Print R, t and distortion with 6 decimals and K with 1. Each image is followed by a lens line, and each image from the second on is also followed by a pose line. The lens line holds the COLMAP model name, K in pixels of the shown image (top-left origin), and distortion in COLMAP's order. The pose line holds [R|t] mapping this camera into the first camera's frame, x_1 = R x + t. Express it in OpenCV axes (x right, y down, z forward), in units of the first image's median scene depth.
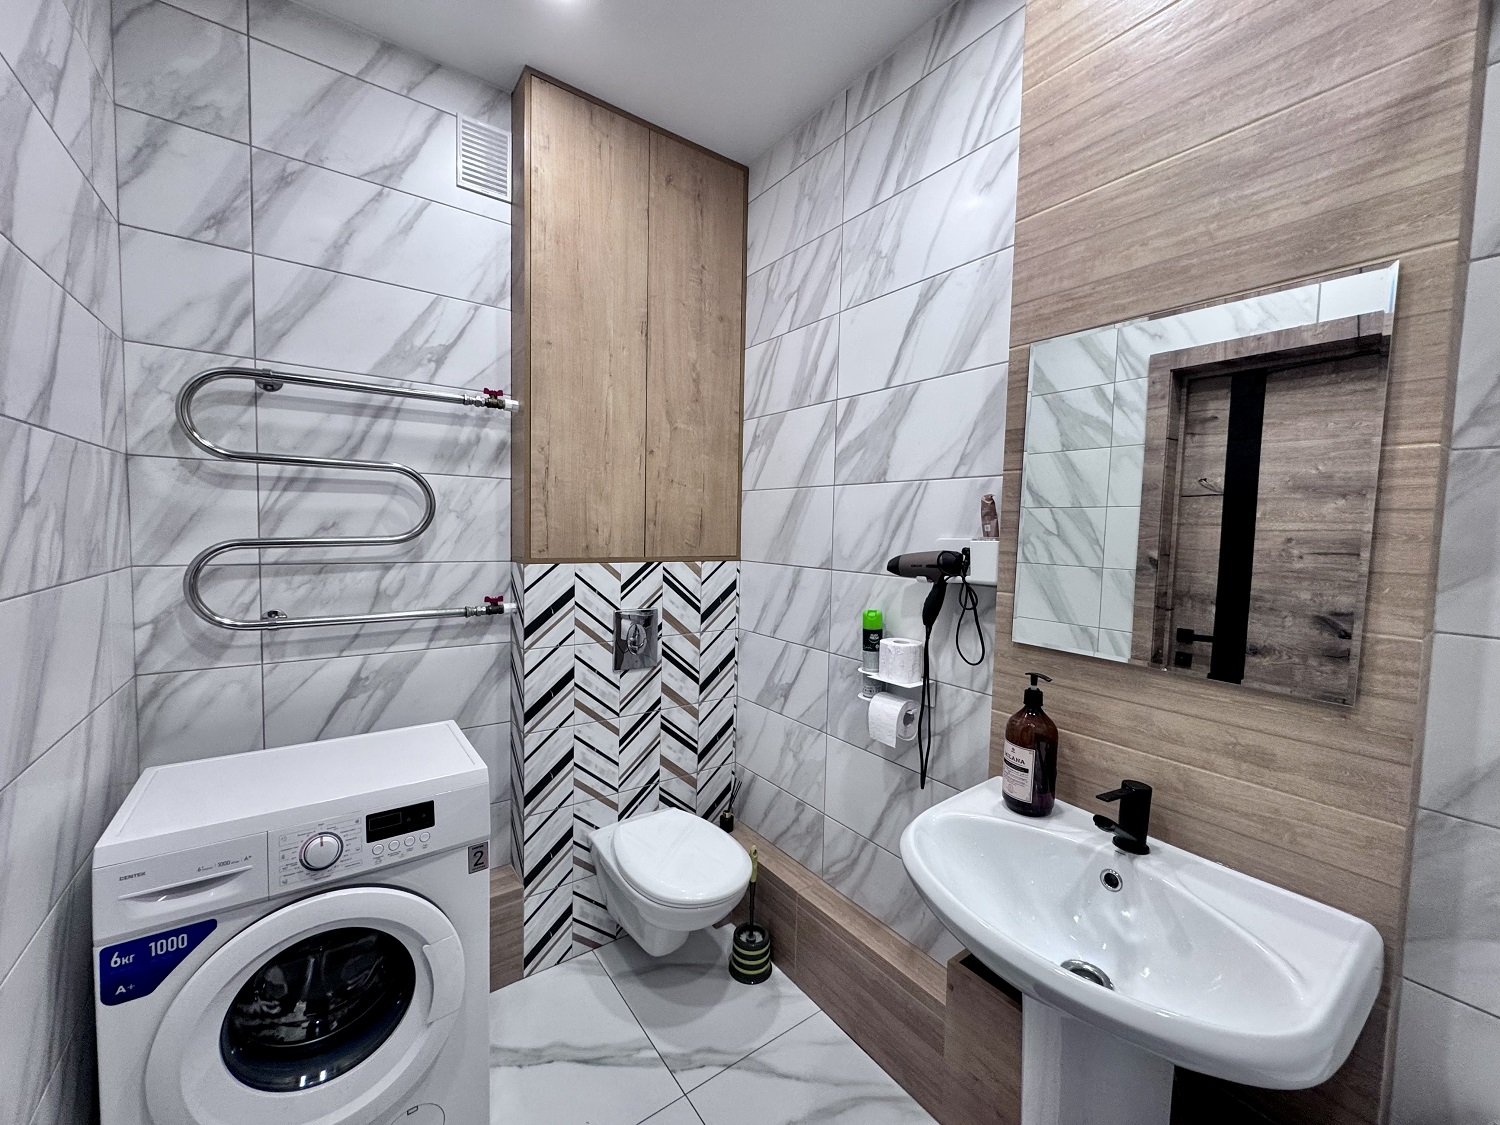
lens RADIAL K [[601.6, 0, 750.0], [0, 601.6, 562.5], [0, 0, 1]] dist [-0.001127, -0.000058]
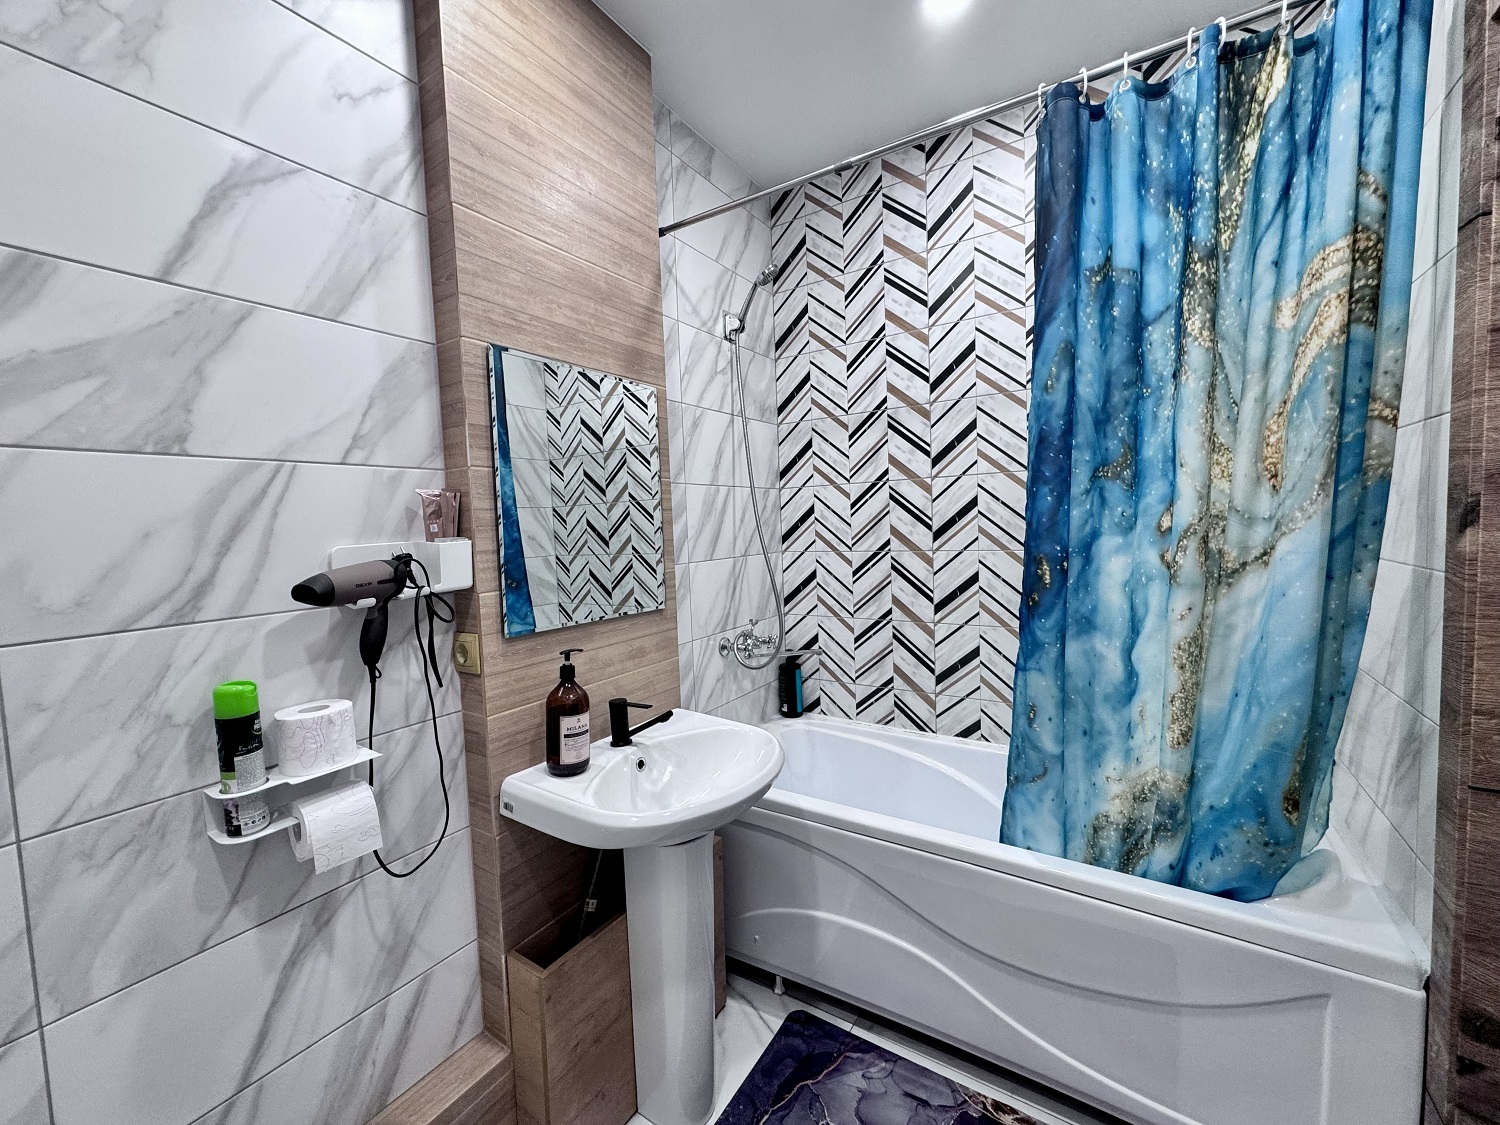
lens RADIAL K [[595.5, 0, 747.9], [0, 595.5, 565.1], [0, 0, 1]] dist [-0.000439, -0.000083]
pose [[-0.350149, -0.078412, 0.933406, -0.512601], [0.079075, 0.990458, 0.112869, -0.057848], [-0.933350, 0.113330, -0.340607, 0.767203]]
